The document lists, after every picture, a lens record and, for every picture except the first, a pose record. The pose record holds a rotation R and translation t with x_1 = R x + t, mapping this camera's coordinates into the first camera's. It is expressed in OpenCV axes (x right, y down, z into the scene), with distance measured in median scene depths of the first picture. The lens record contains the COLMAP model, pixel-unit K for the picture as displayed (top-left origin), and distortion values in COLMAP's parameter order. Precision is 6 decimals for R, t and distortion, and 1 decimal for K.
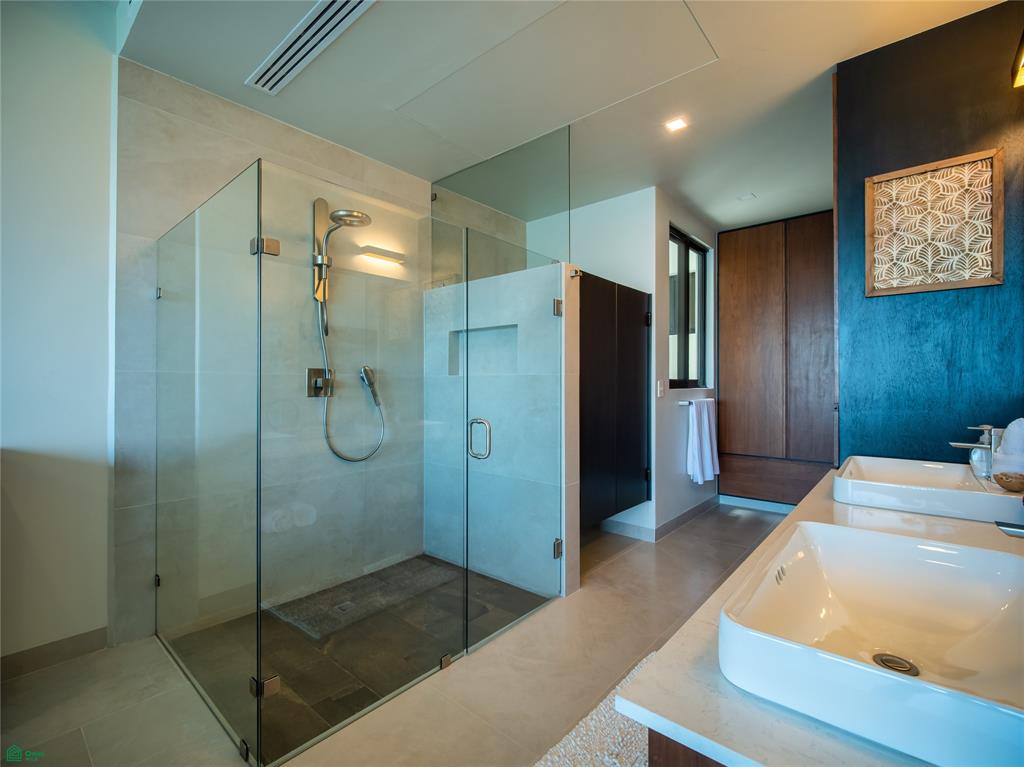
lens RADIAL K [[472.9, 0, 505.5], [0, 472.9, 383.0], [0, 0, 1]] dist [-0.000014, 0.000084]
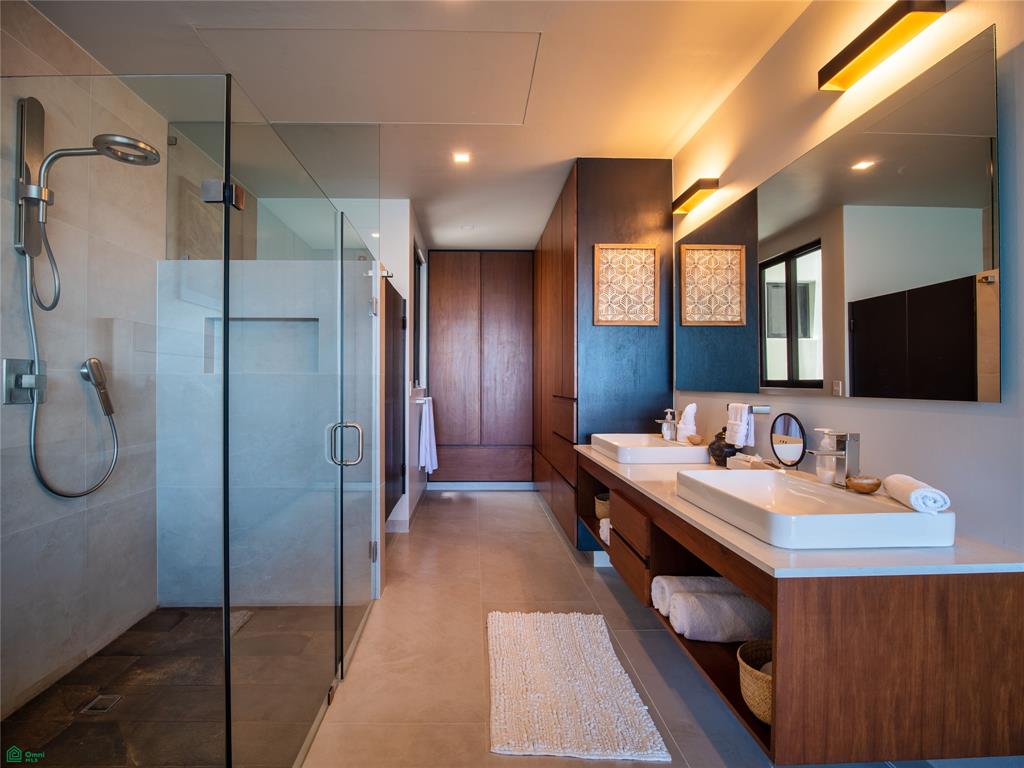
lens RADIAL K [[472.9, 0, 505.0], [0, 472.9, 384.2], [0, 0, 1]] dist [-0.000014, 0.000084]
pose [[0.741279, 0.002149, 0.671194, -0.339109], [-0.003855, 0.999992, 0.001055, 0.000056], [-0.671186, -0.003369, 0.741281, 0.082088]]
